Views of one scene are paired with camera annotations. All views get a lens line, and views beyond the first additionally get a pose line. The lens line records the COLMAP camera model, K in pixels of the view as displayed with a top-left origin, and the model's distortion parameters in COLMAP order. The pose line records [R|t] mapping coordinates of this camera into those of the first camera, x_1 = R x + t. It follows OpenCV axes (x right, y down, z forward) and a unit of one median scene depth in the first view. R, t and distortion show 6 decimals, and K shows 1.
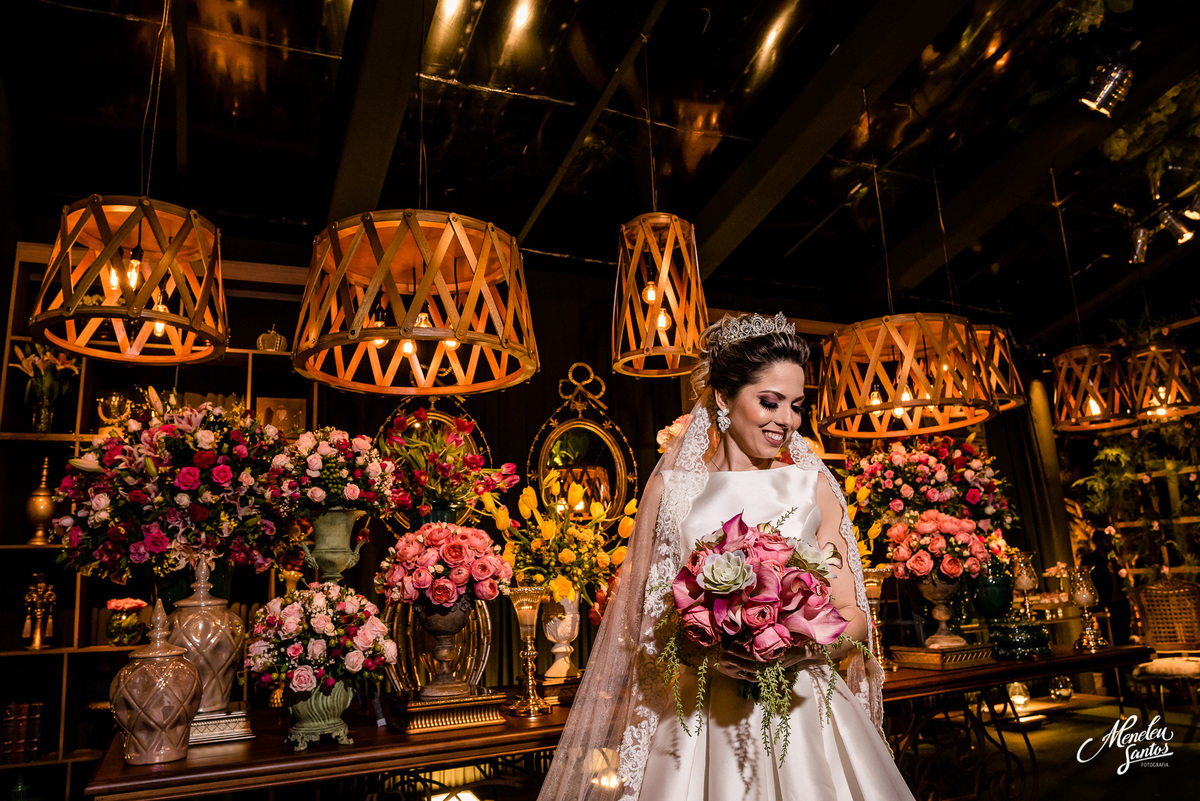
lens RADIAL K [[842.1, 0, 575.2], [0, 842.1, 370.5], [0, 0, 1]] dist [-0.068348, 0.036614]
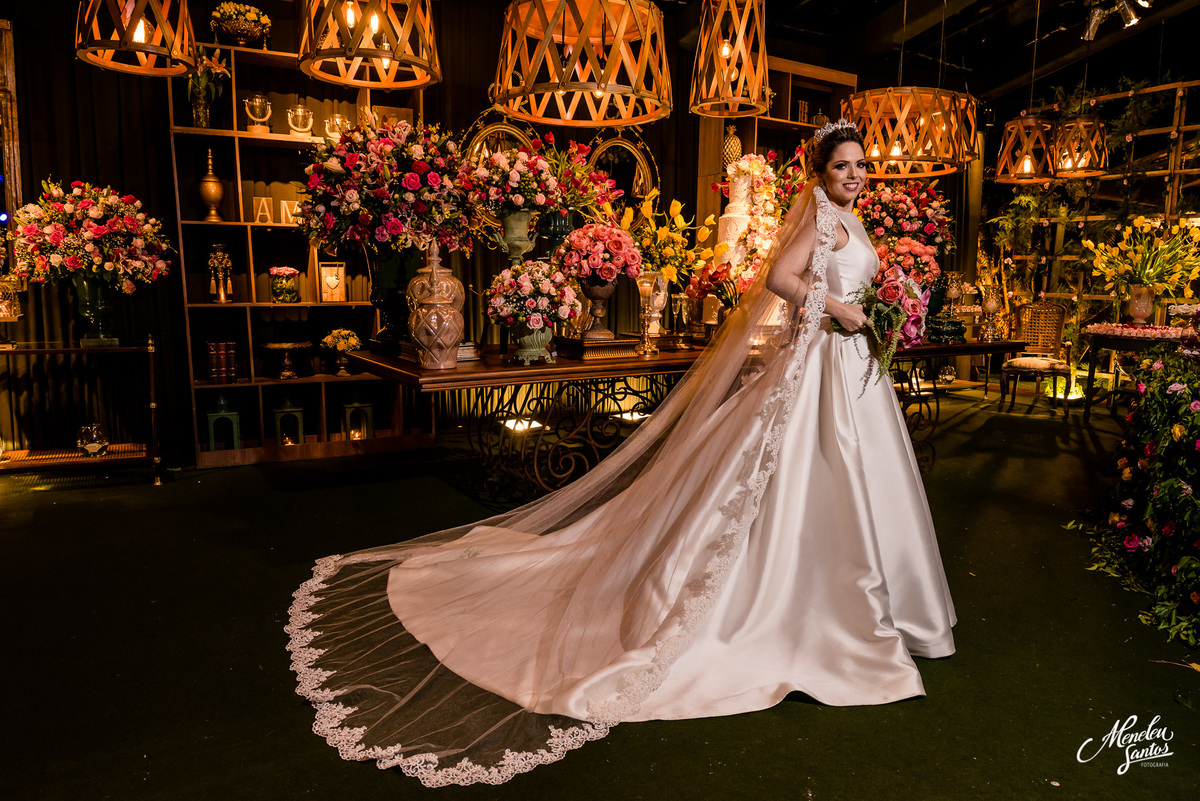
lens RADIAL K [[842.1, 0, 575.2], [0, 842.1, 370.5], [0, 0, 1]] dist [-0.068348, 0.036614]
pose [[0.992200, 0.042943, 0.117026, -0.288938], [-0.081149, 0.935136, 0.344870, -0.062525], [-0.094626, -0.351677, 0.931327, -0.343212]]
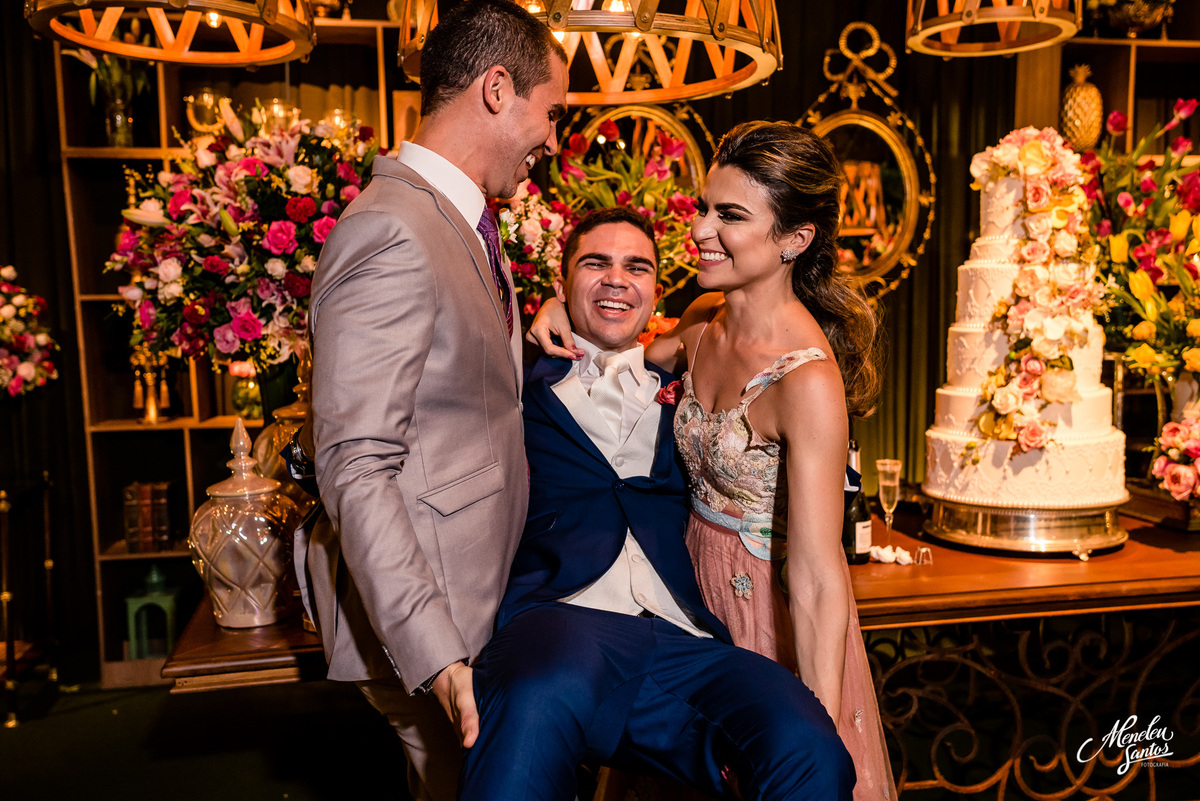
lens RADIAL K [[1075.9, 0, 603.8], [0, 1075.9, 372.2], [0, 0, 1]] dist [0.039024, 0.008296]
pose [[0.975490, 0.044679, -0.215460, 0.009511], [0.027050, 0.947393, 0.318926, -0.041442], [0.218375, -0.316938, 0.922964, 0.136536]]
